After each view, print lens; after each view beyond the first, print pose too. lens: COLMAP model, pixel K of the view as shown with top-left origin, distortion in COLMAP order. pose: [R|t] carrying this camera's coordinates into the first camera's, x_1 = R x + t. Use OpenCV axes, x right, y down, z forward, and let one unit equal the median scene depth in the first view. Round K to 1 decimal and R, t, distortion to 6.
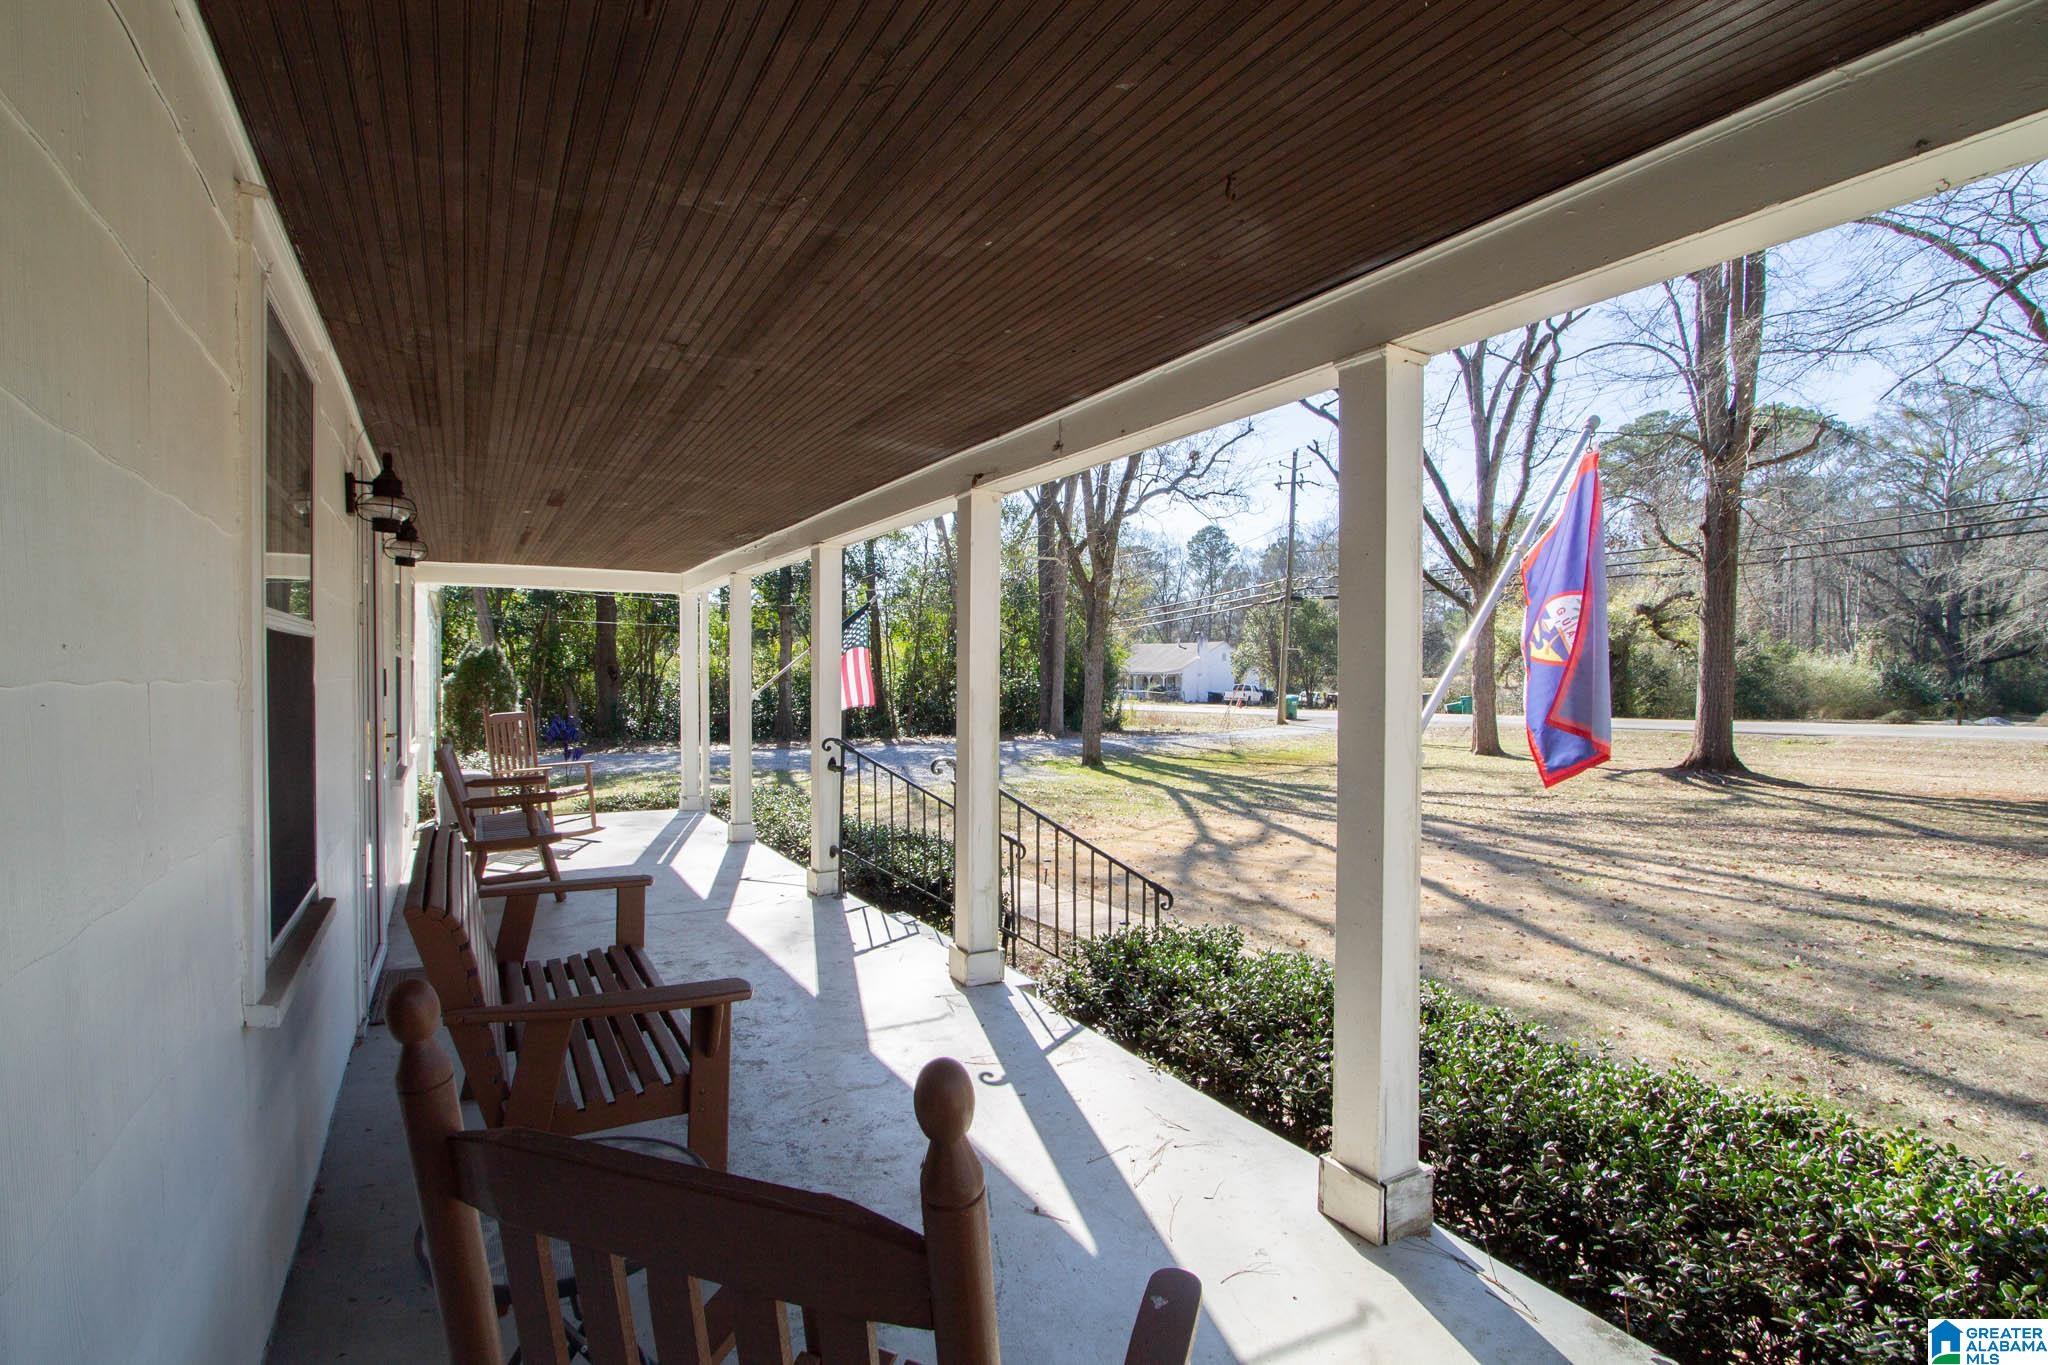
lens RADIAL K [[972.9, 0, 1020.2], [0, 972.9, 684.3], [0, 0, 1]] dist [-0.011959, 0.001473]
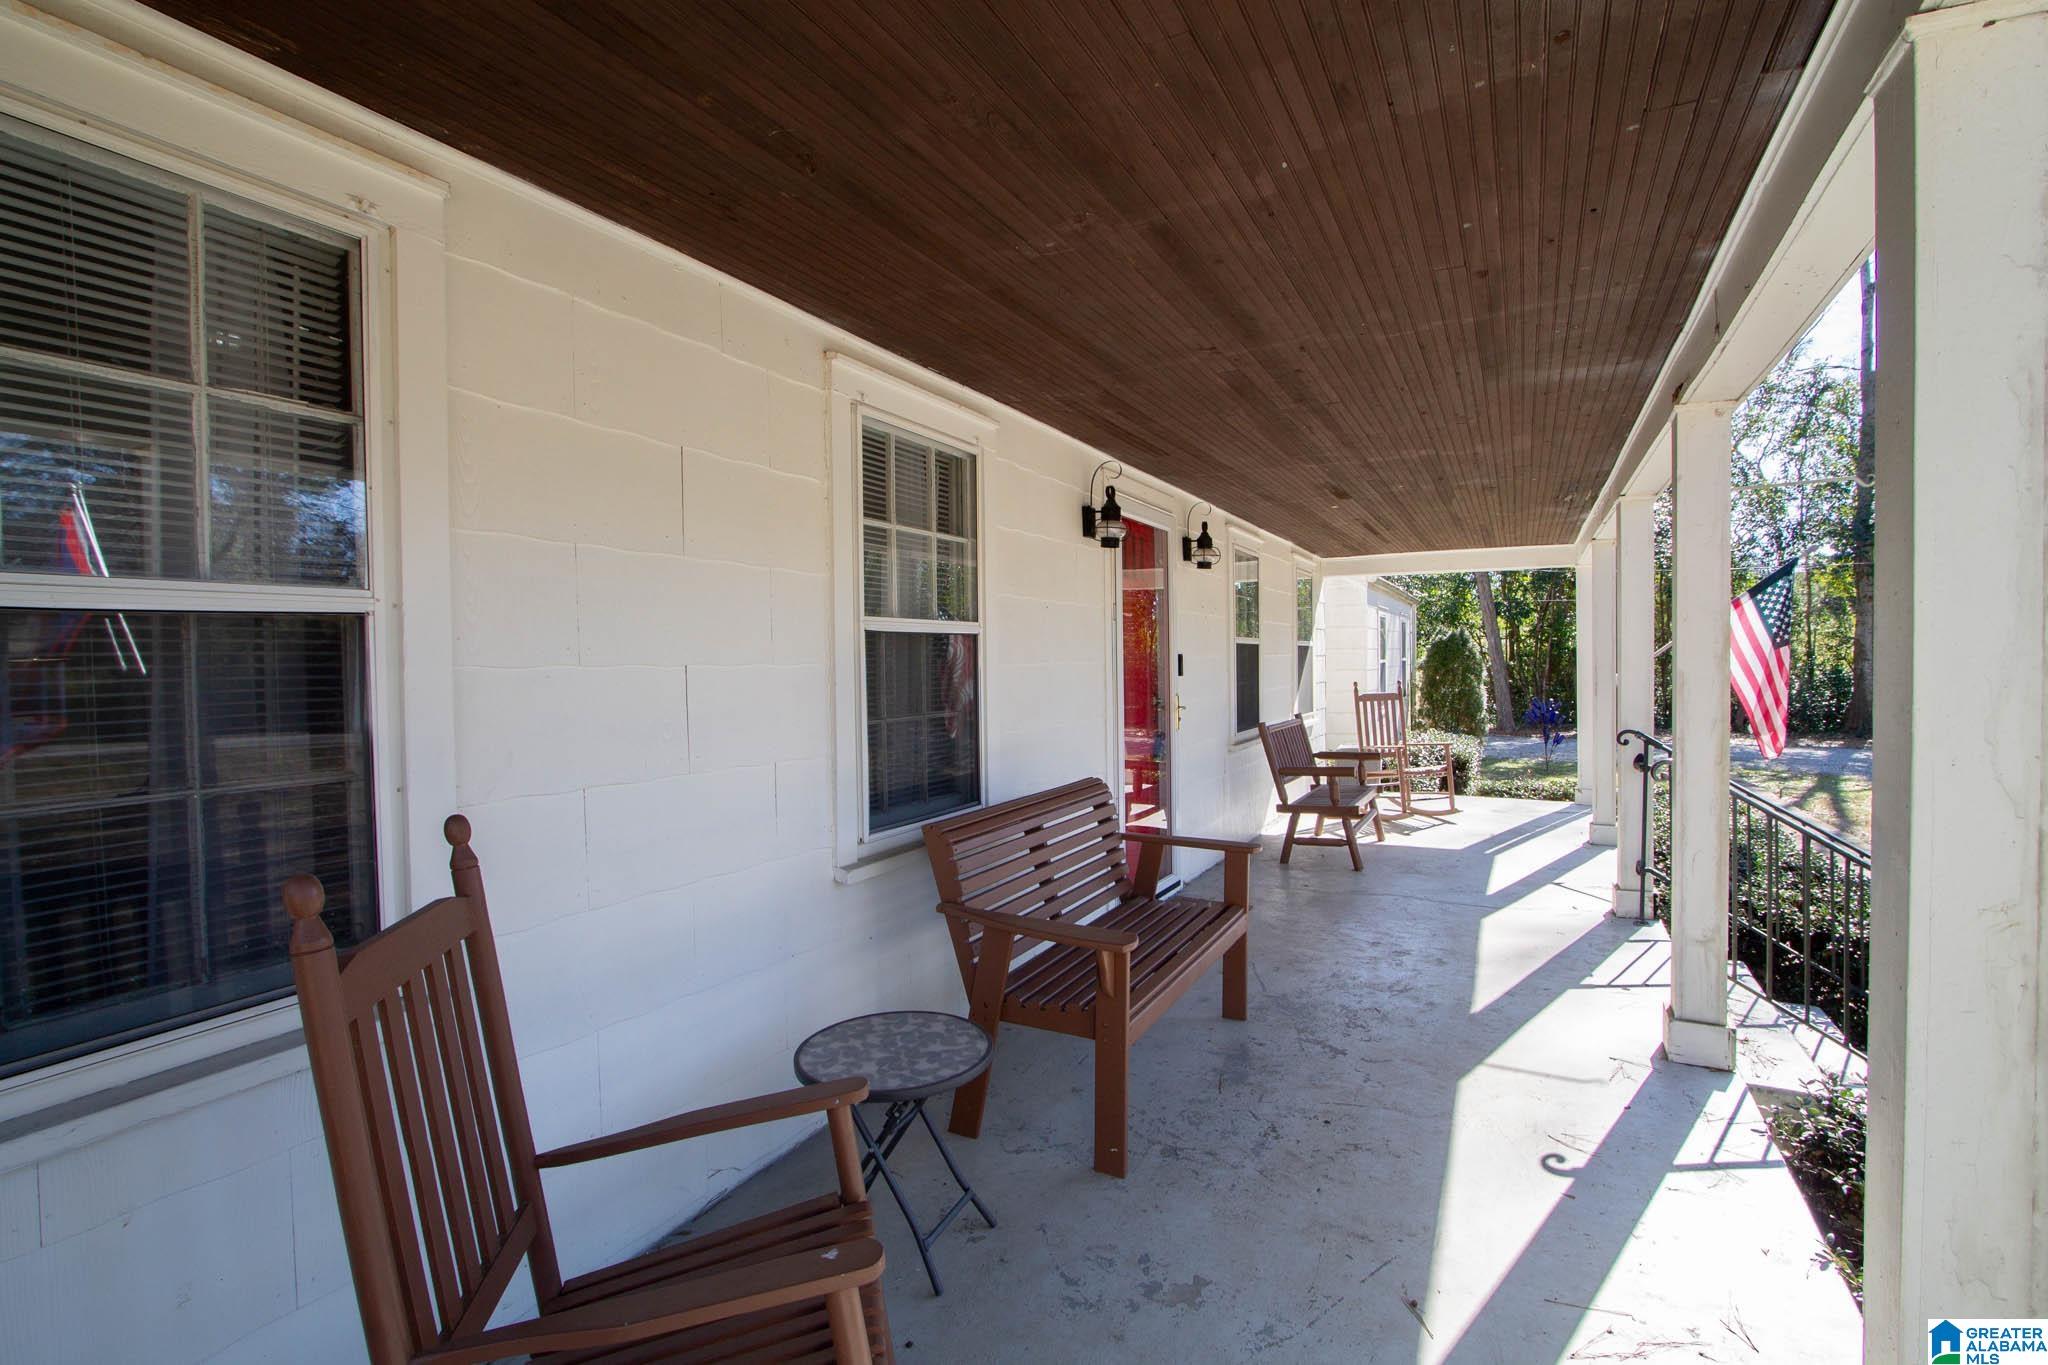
lens RADIAL K [[972.9, 0, 1023.4], [0, 972.9, 679.7], [0, 0, 1]] dist [-0.011959, 0.001473]
pose [[0.541933, 0.008918, -0.840375, 0.347118], [0.002637, 0.999921, 0.012312, 0.001551], [0.840418, -0.008889, 0.541866, 0.188879]]
